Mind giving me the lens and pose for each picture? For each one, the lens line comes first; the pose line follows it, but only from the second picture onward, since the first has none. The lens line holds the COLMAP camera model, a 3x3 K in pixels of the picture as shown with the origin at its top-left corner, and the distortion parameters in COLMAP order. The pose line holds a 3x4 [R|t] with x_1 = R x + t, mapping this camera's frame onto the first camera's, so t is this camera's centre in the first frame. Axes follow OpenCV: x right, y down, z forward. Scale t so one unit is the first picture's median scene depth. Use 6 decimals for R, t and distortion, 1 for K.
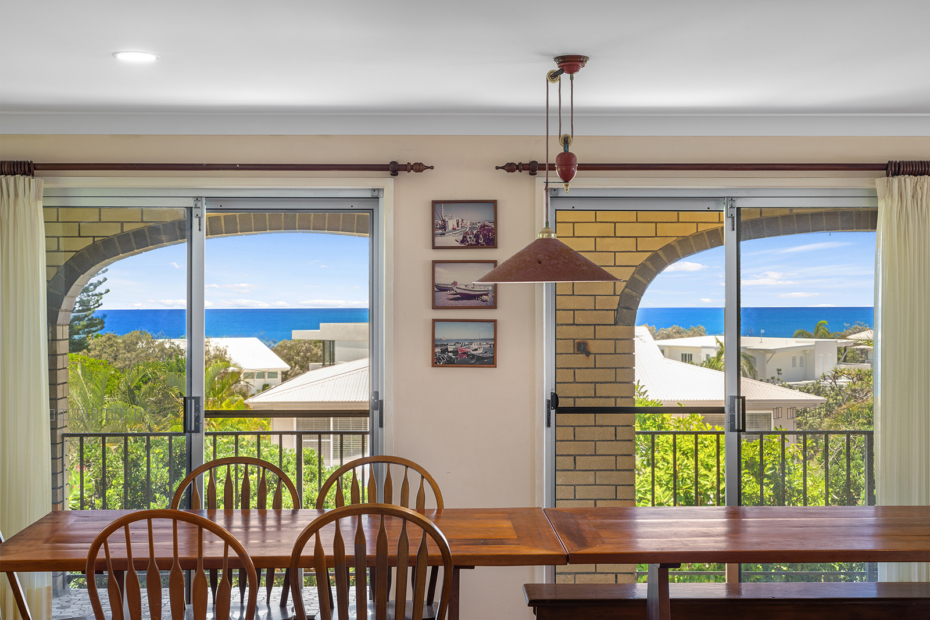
lens RADIAL K [[1304.9, 0, 465.0], [0, 1304.9, 310.0], [0, 0, 1]] dist [0.012441, -0.000840]
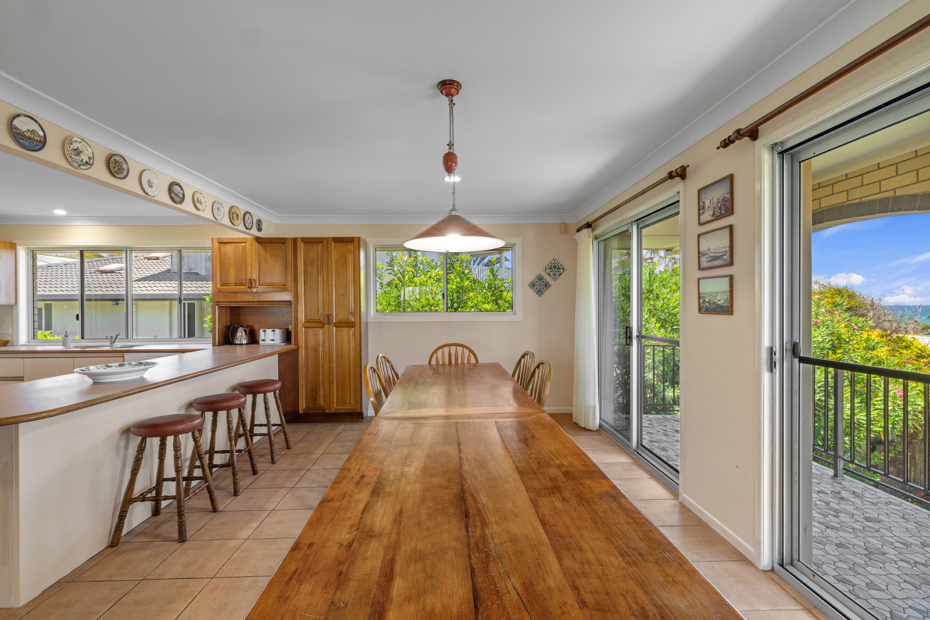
lens RADIAL K [[419.8, 0, 465.0], [0, 419.8, 310.0], [0, 0, 1]] dist [0.001892, 0.000074]
pose [[-0.001972, 0.008967, -0.999958, 0.407568], [0.002426, 0.999957, 0.008962, 0.035500], [0.999995, -0.002408, -0.001993, 0.758144]]
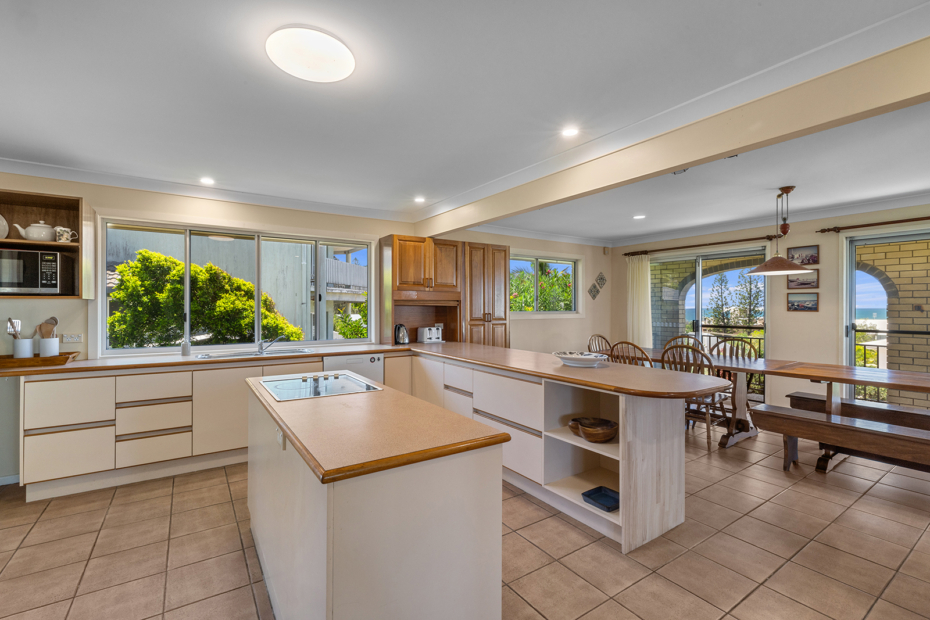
lens RADIAL K [[419.8, 0, 465.0], [0, 419.8, 310.0], [0, 0, 1]] dist [0.001892, 0.000074]
pose [[0.542338, 0.006670, -0.840134, 0.333280], [-0.003861, 0.999978, 0.005447, 0.038894], [0.840152, 0.000289, 0.542351, -0.003805]]
